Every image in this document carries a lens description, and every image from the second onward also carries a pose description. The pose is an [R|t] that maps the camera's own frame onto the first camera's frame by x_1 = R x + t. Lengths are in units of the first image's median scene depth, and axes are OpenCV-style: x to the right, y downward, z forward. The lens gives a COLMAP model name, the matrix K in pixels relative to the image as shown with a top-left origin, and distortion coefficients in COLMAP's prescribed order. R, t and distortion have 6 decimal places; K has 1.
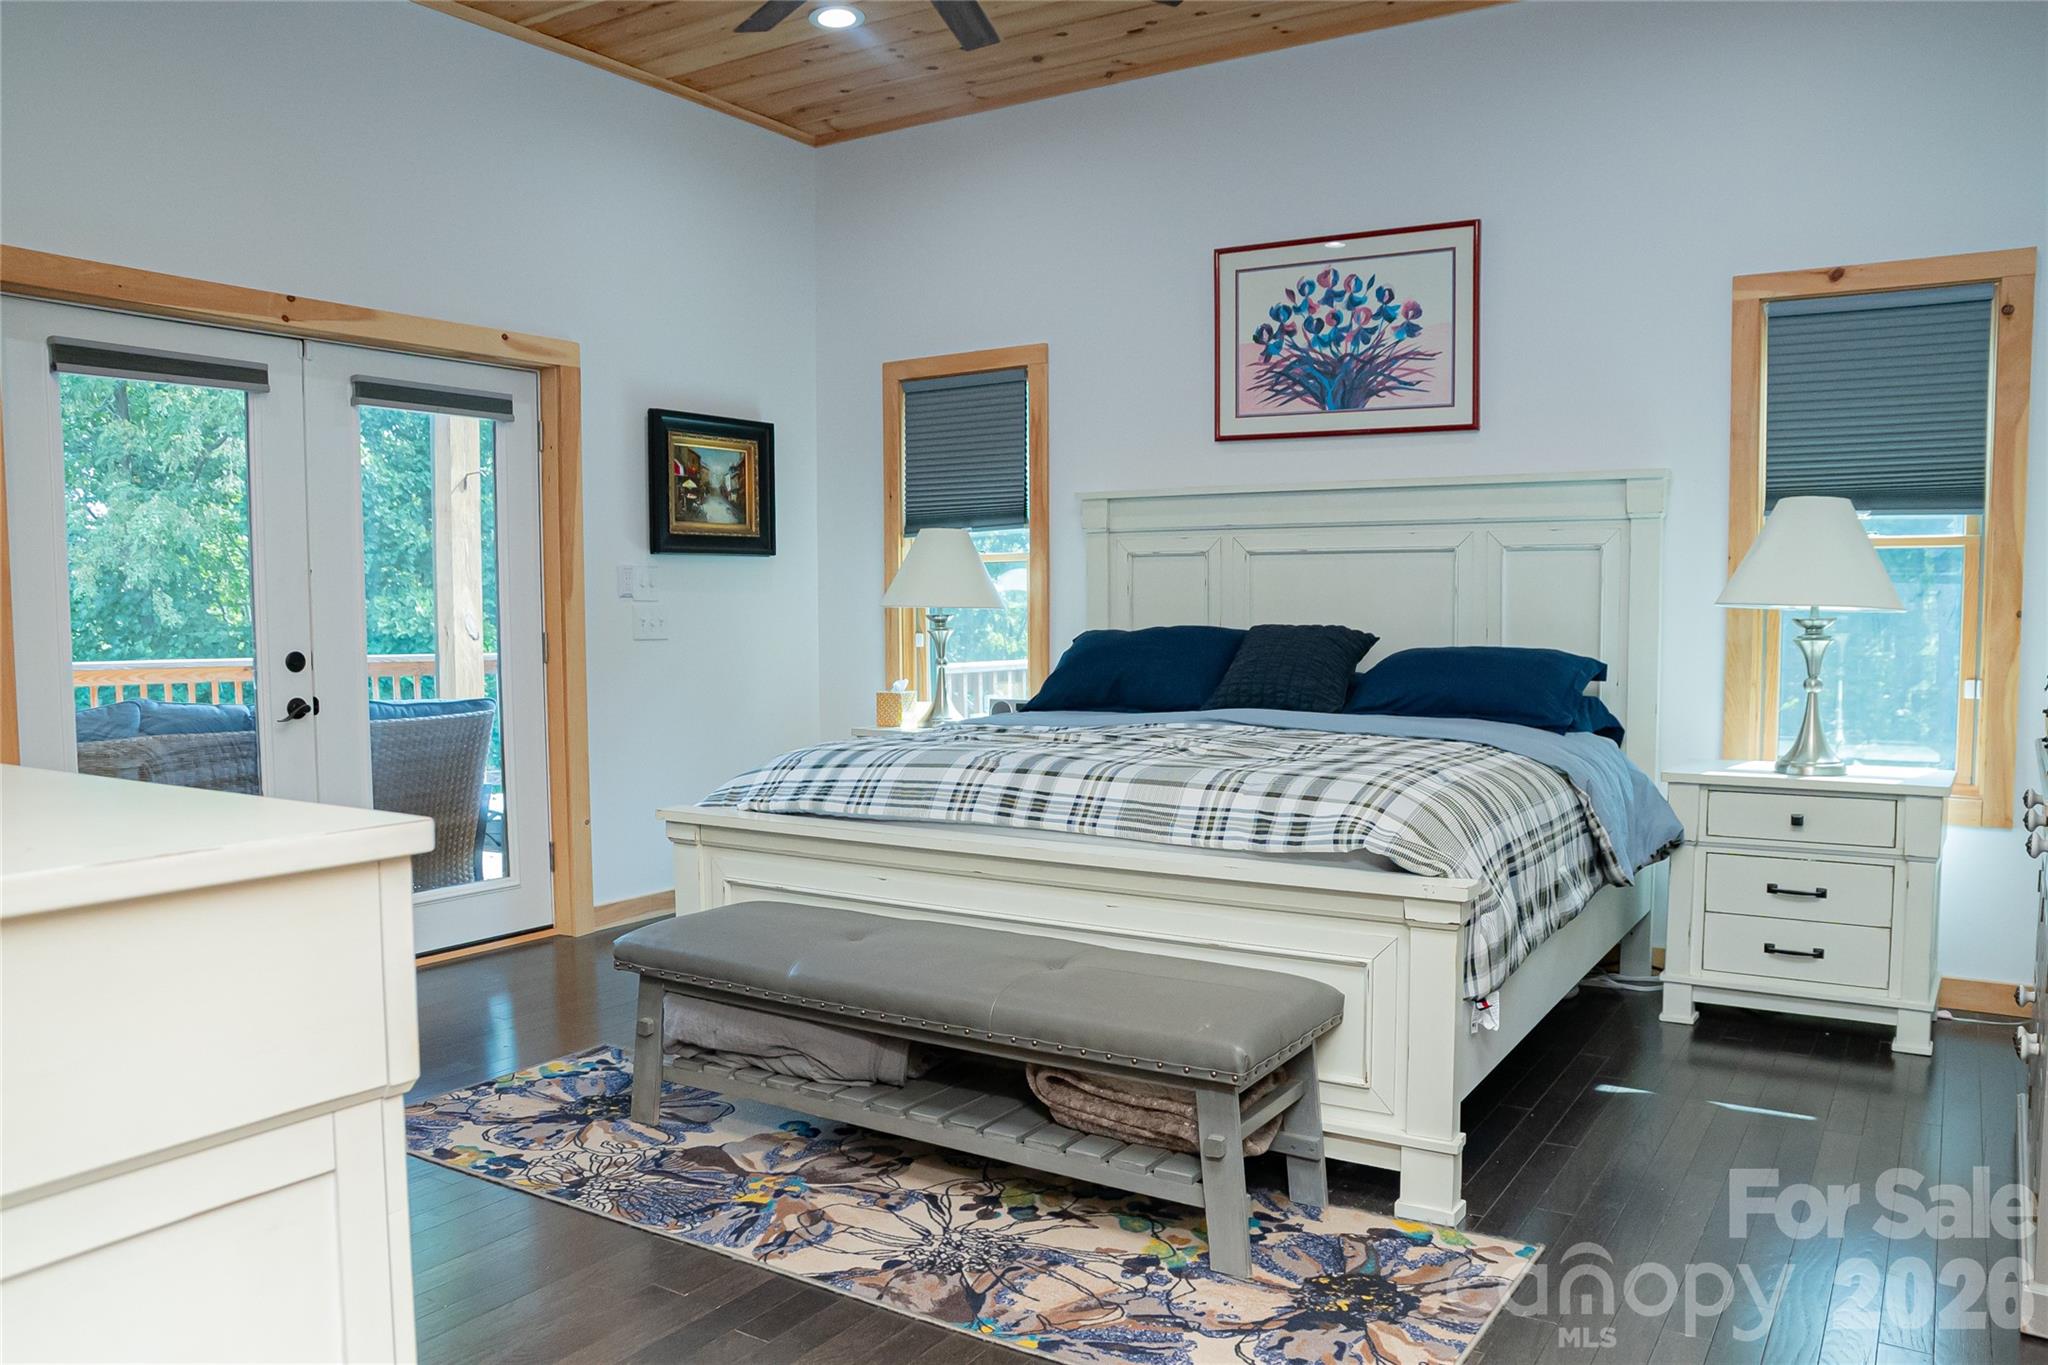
lens RADIAL K [[1531.4, 0, 1014.7], [0, 1531.4, 677.3], [0, 0, 1]] dist [-0.085193, 0.029834]
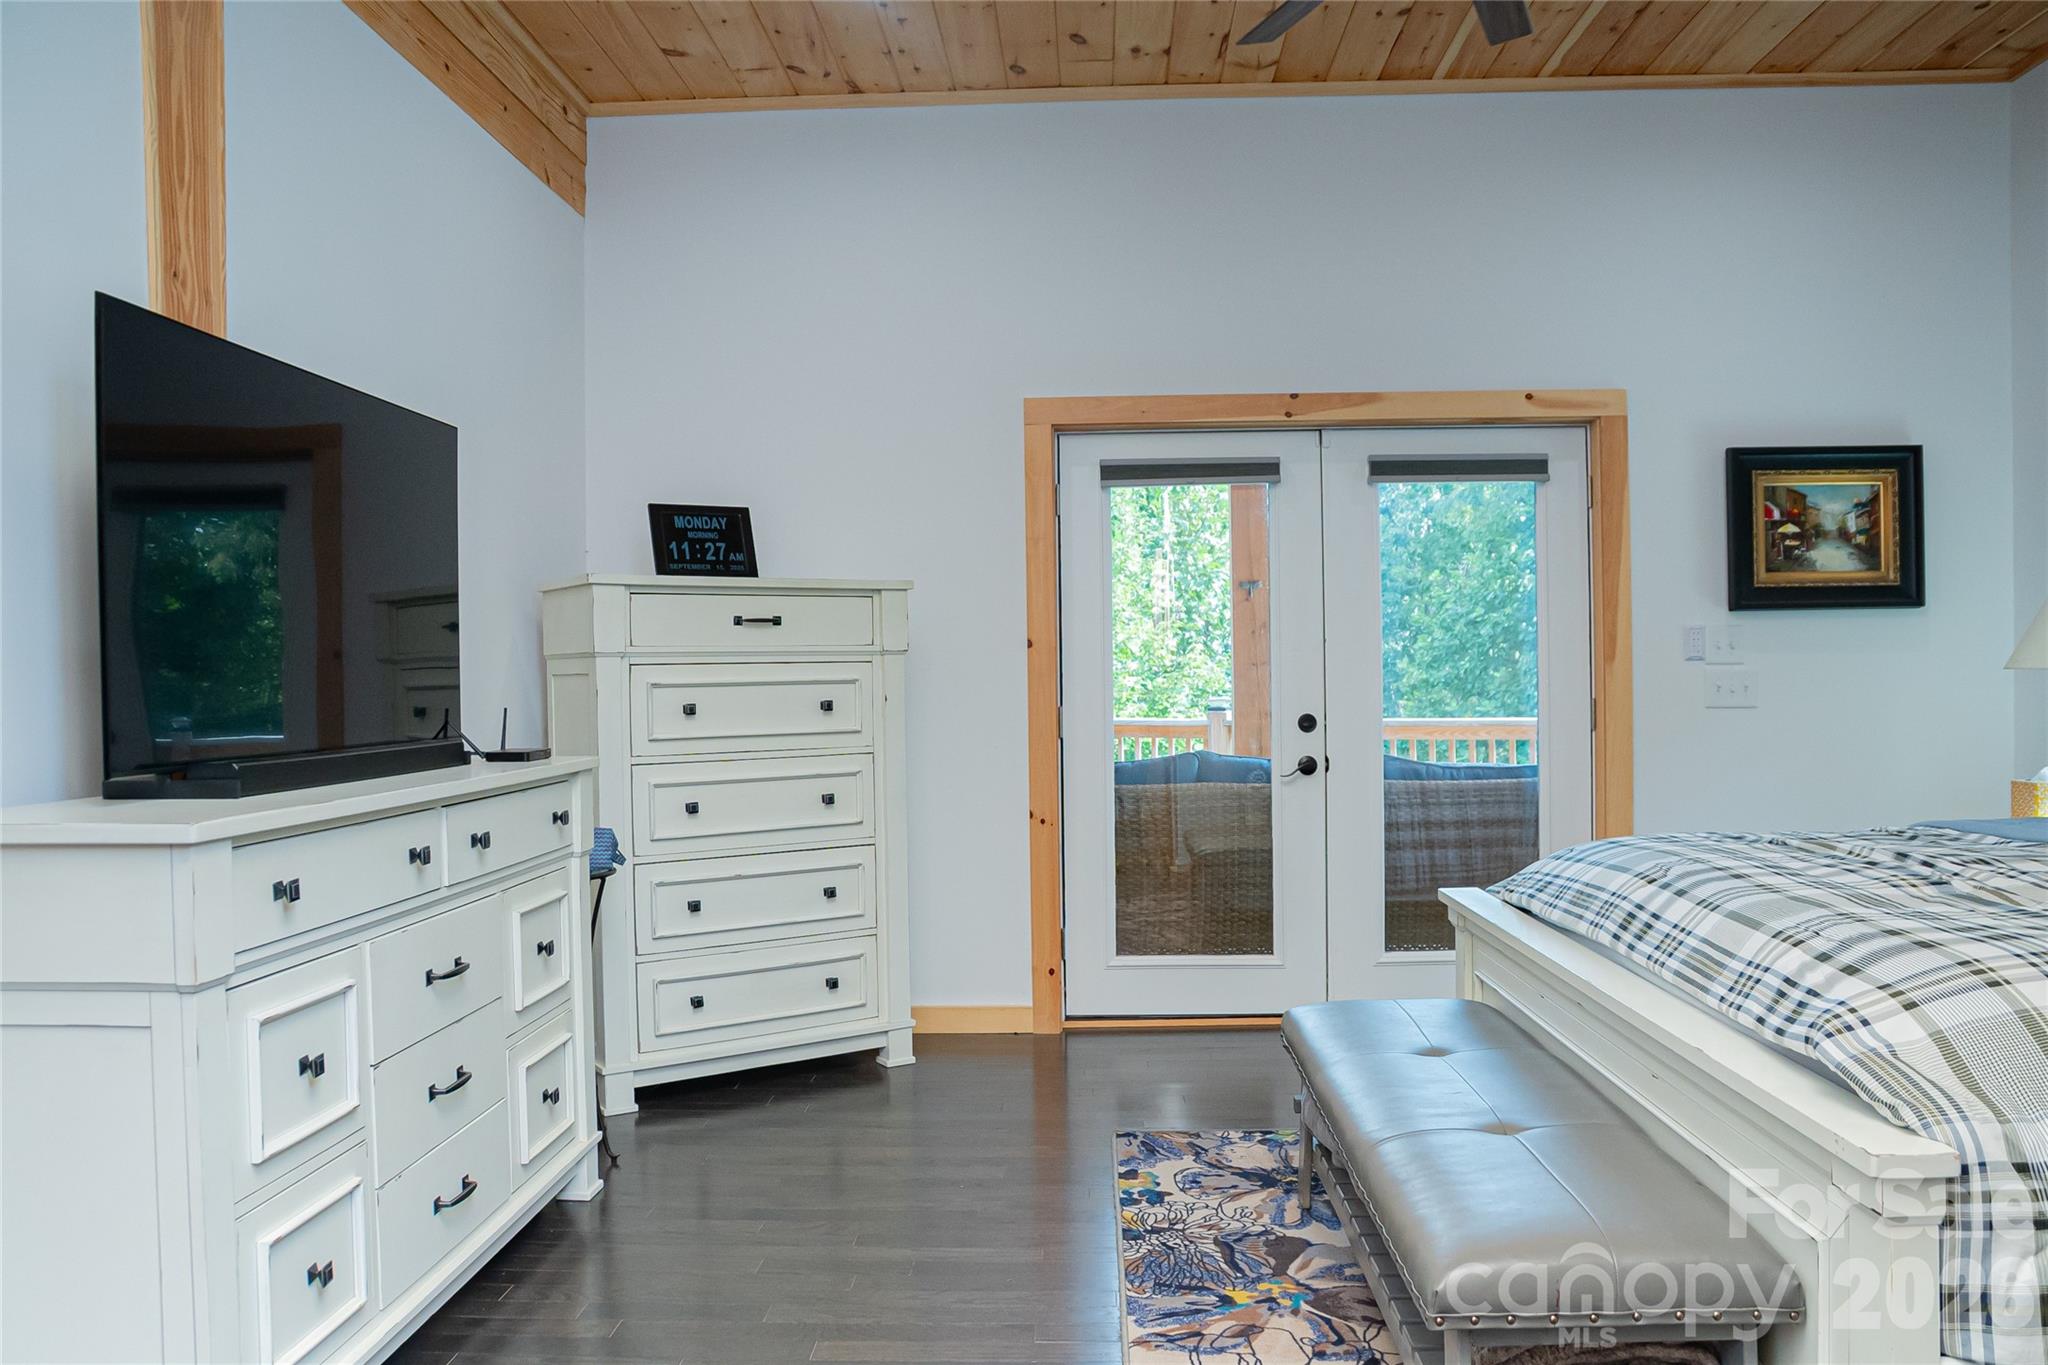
lens RADIAL K [[1531.4, 0, 1025.4], [0, 1531.4, 690.0], [0, 0, 1]] dist [-0.085193, 0.029834]
pose [[0.515134, 0.005440, -0.857092, 0.365093], [-0.031792, 0.999413, -0.012764, -0.013458], [0.856520, 0.033824, 0.515004, 0.243291]]
